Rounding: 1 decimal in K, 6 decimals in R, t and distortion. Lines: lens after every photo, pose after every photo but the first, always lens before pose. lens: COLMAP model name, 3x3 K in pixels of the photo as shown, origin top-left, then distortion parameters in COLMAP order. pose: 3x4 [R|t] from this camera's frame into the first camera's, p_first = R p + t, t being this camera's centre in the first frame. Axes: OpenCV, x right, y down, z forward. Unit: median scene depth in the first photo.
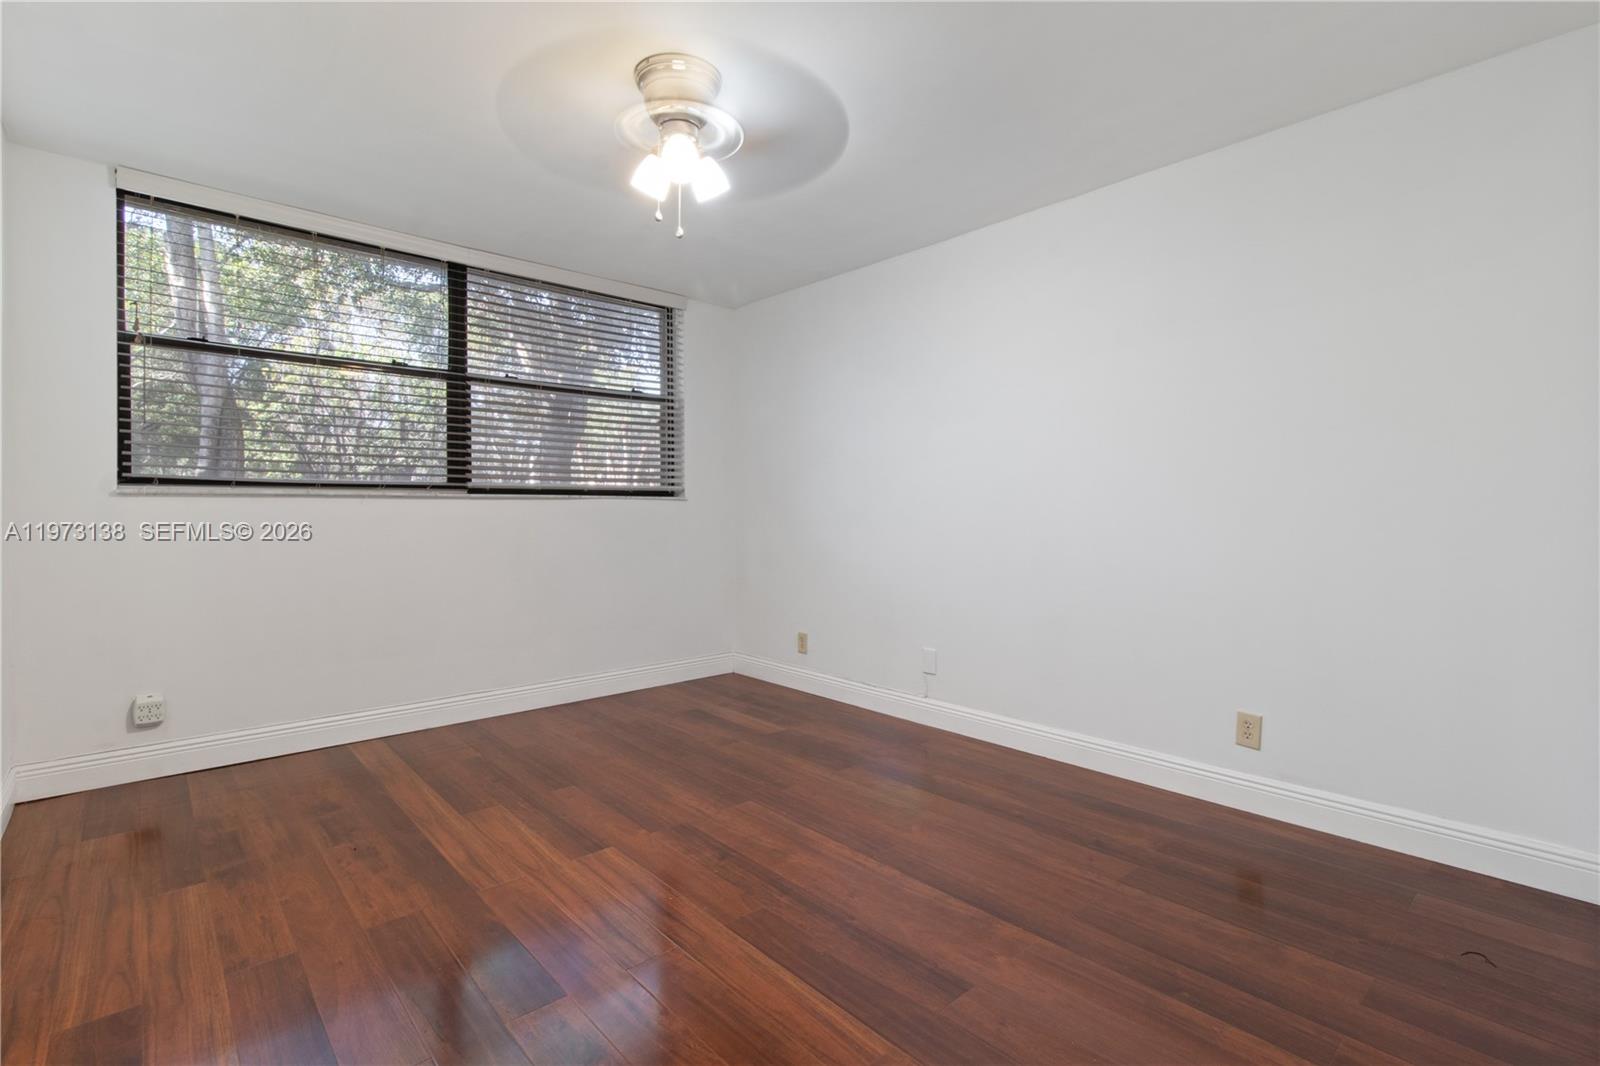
lens RADIAL K [[747.1, 0, 811.4], [0, 747.1, 534.2], [0, 0, 1]] dist [-0.002007, 0.000800]
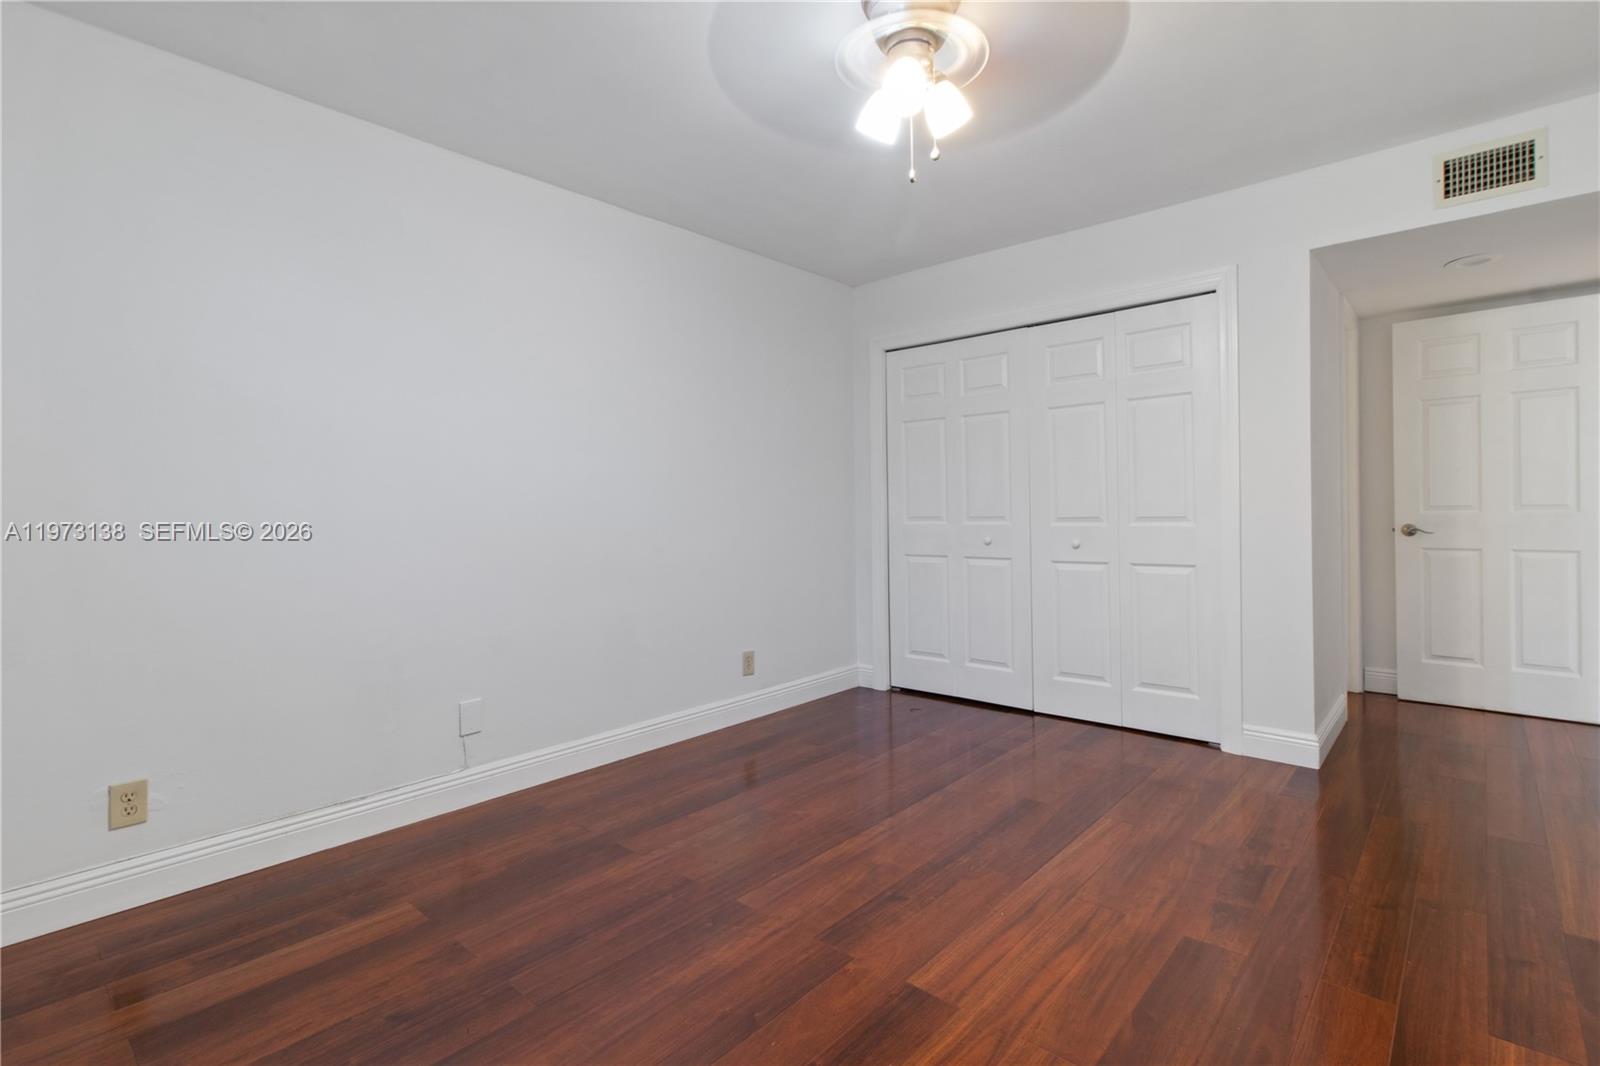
lens RADIAL K [[747.1, 0, 811.3], [0, 747.1, 519.2], [0, 0, 1]] dist [-0.002007, 0.000800]
pose [[-0.105343, -0.011180, 0.994373, -0.892681], [0.047647, 0.998732, 0.016276, -0.032796], [-0.993294, 0.049093, -0.104676, 1.066329]]
